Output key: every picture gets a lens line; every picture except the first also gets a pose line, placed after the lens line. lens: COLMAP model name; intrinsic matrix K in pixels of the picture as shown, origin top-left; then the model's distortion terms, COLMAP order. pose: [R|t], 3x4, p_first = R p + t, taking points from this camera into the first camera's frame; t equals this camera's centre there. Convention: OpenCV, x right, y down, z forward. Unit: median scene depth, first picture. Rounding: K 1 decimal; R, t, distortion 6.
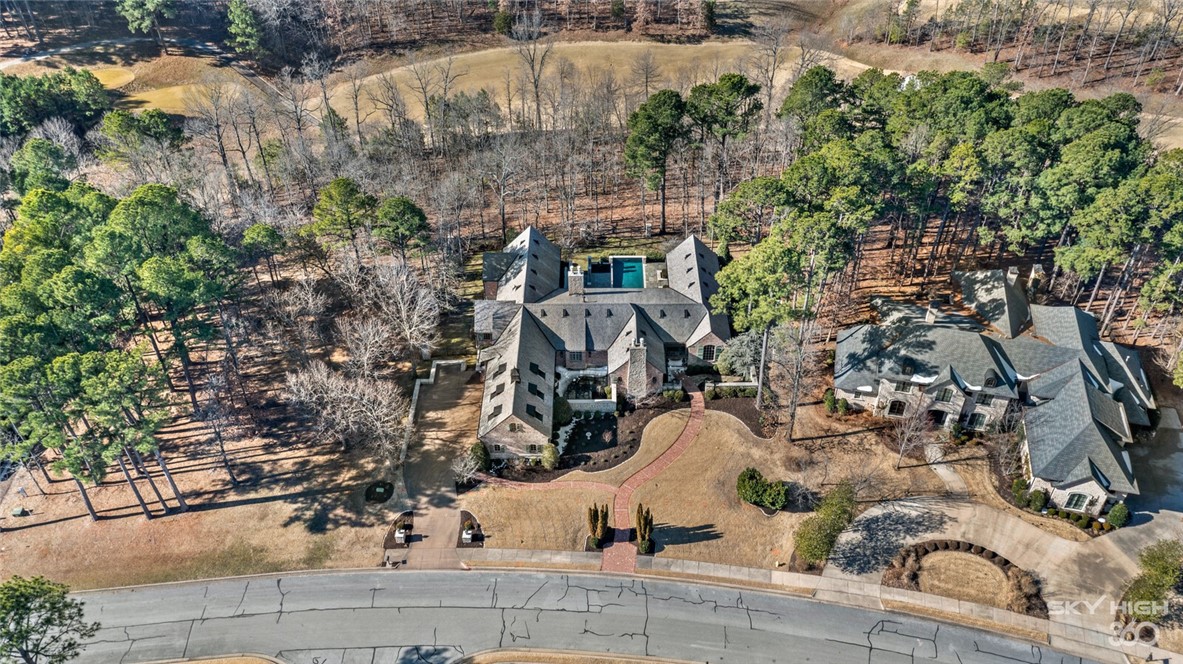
lens RADIAL K [[971.7, 0, 593.1], [0, 971.7, 331.6], [0, 0, 1]] dist [0.035071, 0.012608]
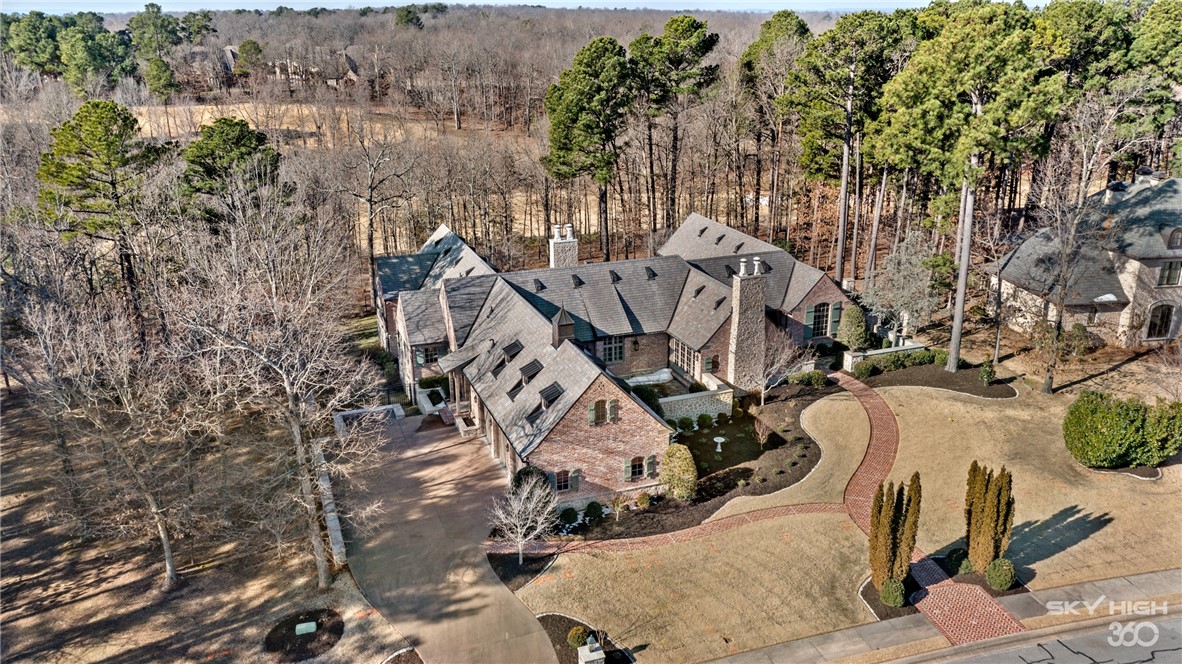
lens RADIAL K [[970.9, 0, 590.0], [0, 970.9, 332.7], [0, 0, 1]] dist [0.035071, 0.012608]
pose [[0.923680, -0.096975, 0.370690, -0.244947], [0.237441, 0.904164, -0.355118, 0.218782], [-0.300727, 0.416033, 0.858184, 0.583311]]
